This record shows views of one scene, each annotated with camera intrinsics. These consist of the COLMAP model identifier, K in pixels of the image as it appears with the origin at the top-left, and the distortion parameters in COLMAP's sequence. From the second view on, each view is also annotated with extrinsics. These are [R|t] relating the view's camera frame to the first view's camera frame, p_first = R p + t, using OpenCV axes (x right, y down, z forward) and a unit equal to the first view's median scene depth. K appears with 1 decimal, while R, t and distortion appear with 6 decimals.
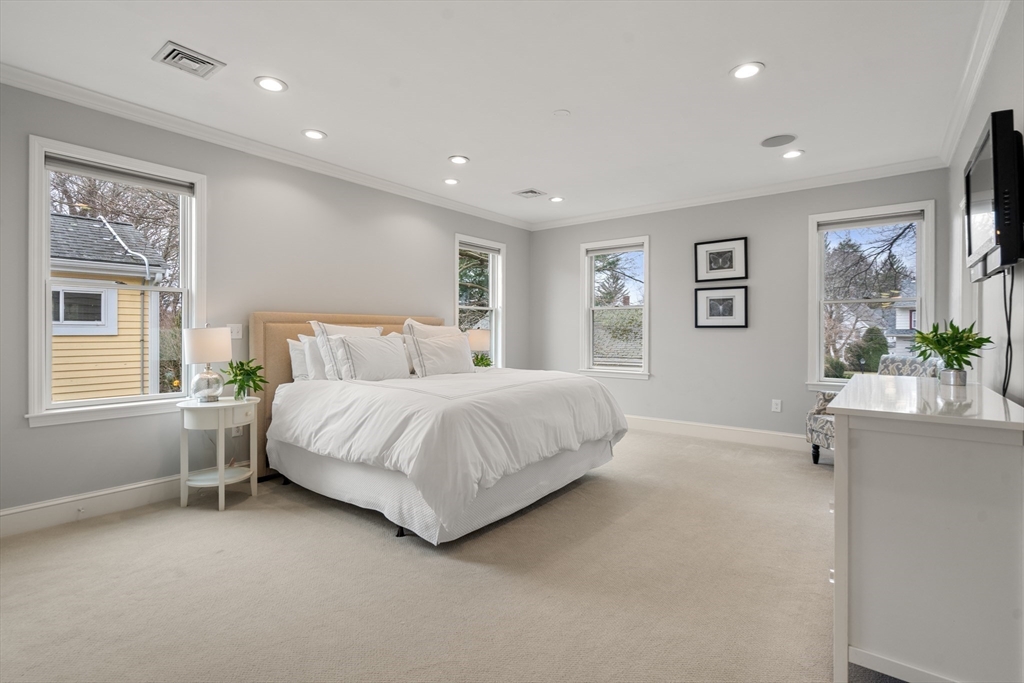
lens RADIAL K [[473.2, 0, 516.0], [0, 473.2, 336.6], [0, 0, 1]] dist [-0.003620, 0.000305]
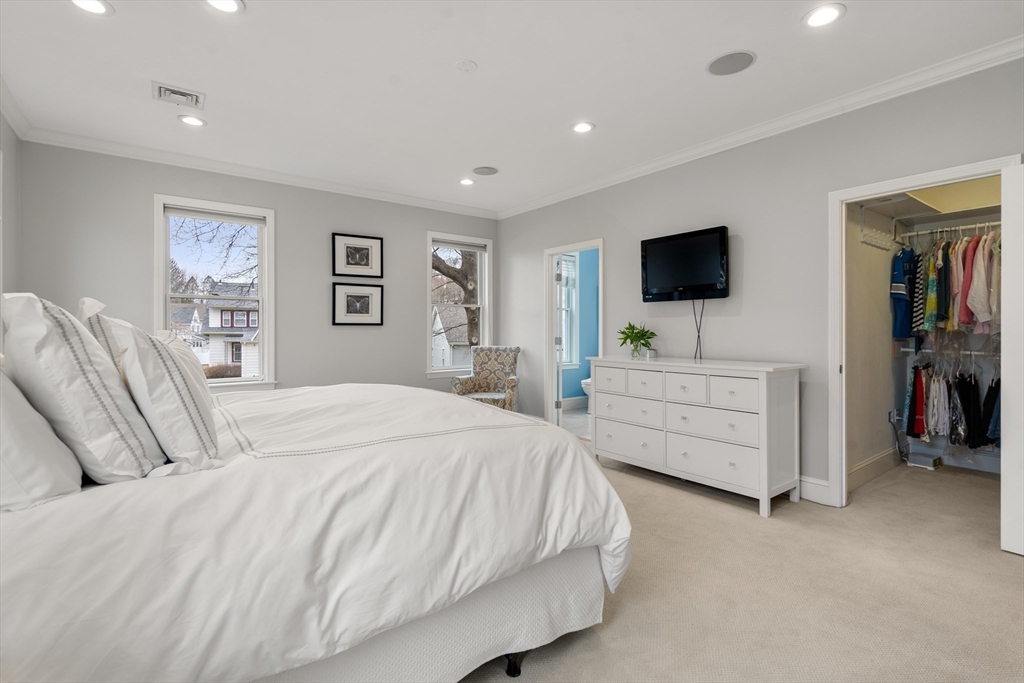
lens RADIAL K [[473.2, 0, 513.3], [0, 473.2, 333.0], [0, 0, 1]] dist [-0.003620, 0.000305]
pose [[0.269930, -0.010909, 0.962818, -0.424297], [0.013878, 0.999876, 0.007438, -0.005978], [-0.962780, 0.011354, 0.270047, 0.435875]]
